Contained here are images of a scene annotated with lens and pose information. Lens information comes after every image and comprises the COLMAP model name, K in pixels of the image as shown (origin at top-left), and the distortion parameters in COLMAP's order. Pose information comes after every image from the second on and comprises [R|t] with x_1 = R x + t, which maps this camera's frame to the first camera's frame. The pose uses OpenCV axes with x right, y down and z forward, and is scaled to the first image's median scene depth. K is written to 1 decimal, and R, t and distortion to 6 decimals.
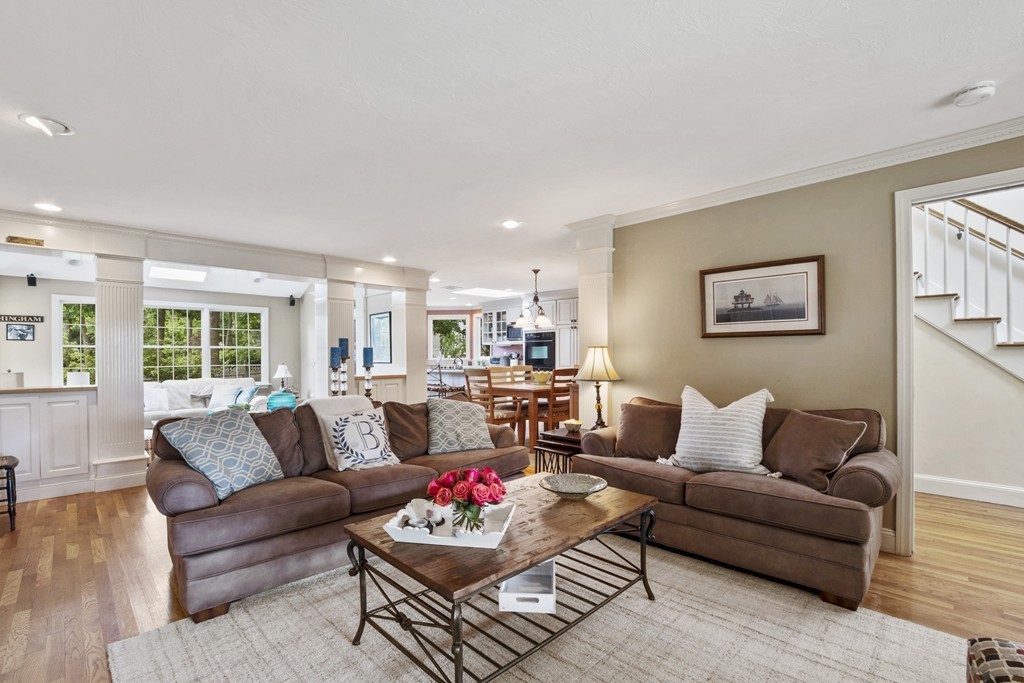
lens RADIAL K [[455.0, 0, 488.5], [0, 455.0, 352.6], [0, 0, 1]] dist [-0.025195, -0.000464]
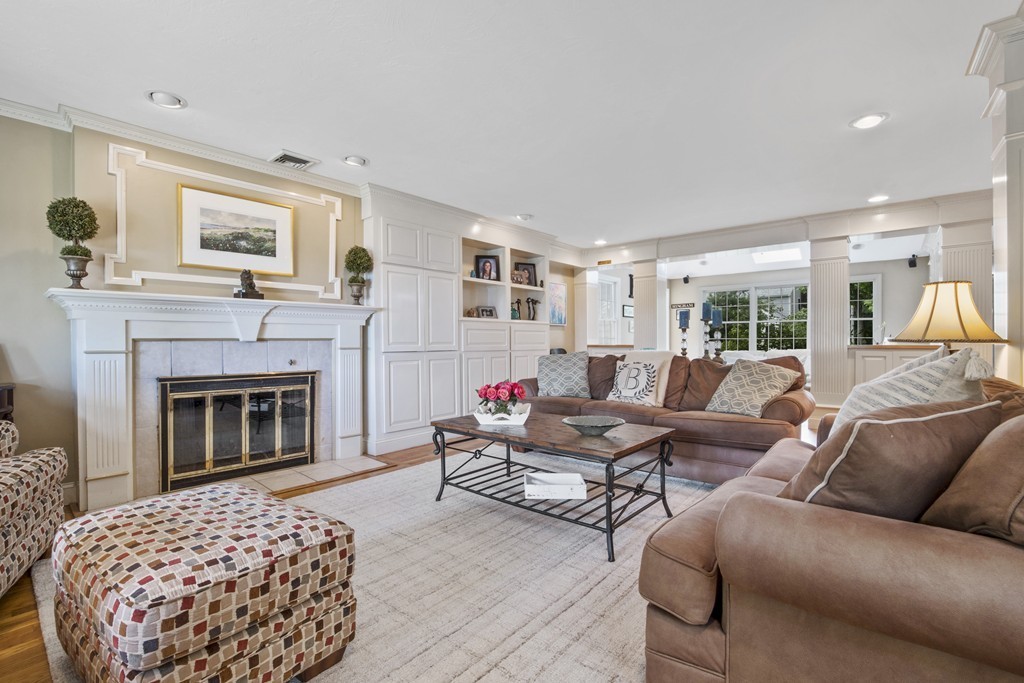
lens RADIAL K [[455.0, 0, 507.9], [0, 455.0, 342.8], [0, 0, 1]] dist [-0.025195, -0.000464]
pose [[0.096256, 0.007971, -0.995325, 0.433767], [0.007558, 0.999933, 0.008739, 0.031727], [0.995328, -0.008364, 0.096189, 0.243437]]
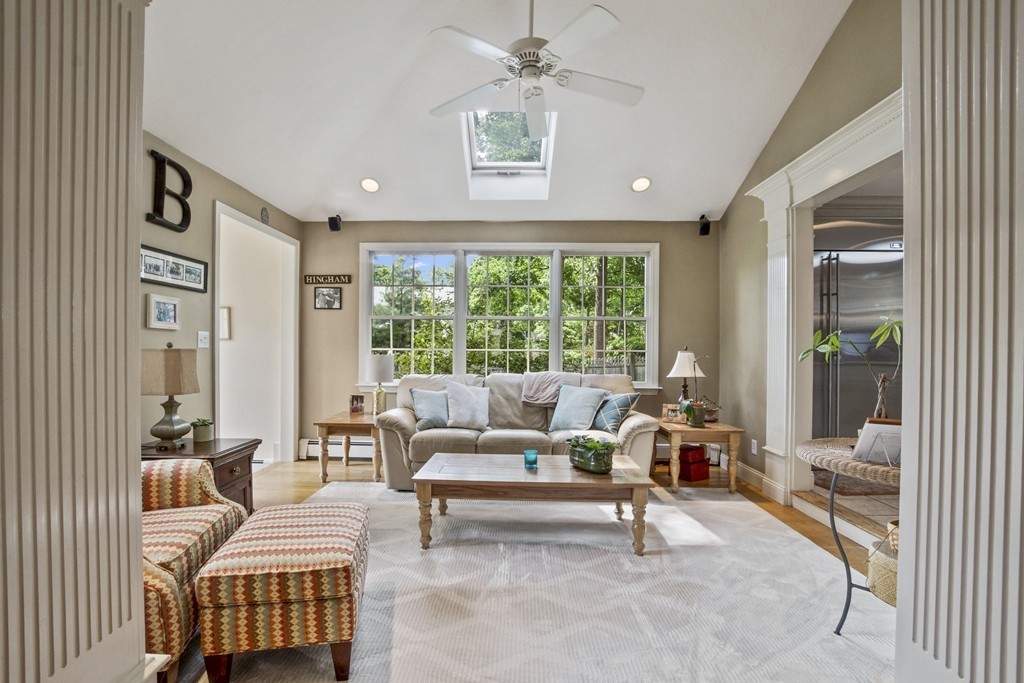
lens RADIAL K [[455.0, 0, 505.7], [0, 455.0, 347.7], [0, 0, 1]] dist [-0.025195, -0.000464]
pose [[0.708332, 0.010373, -0.705803, -0.320930], [-0.008195, 0.999945, 0.006472, 0.028079], [0.705832, 0.001200, 0.708379, 0.668917]]
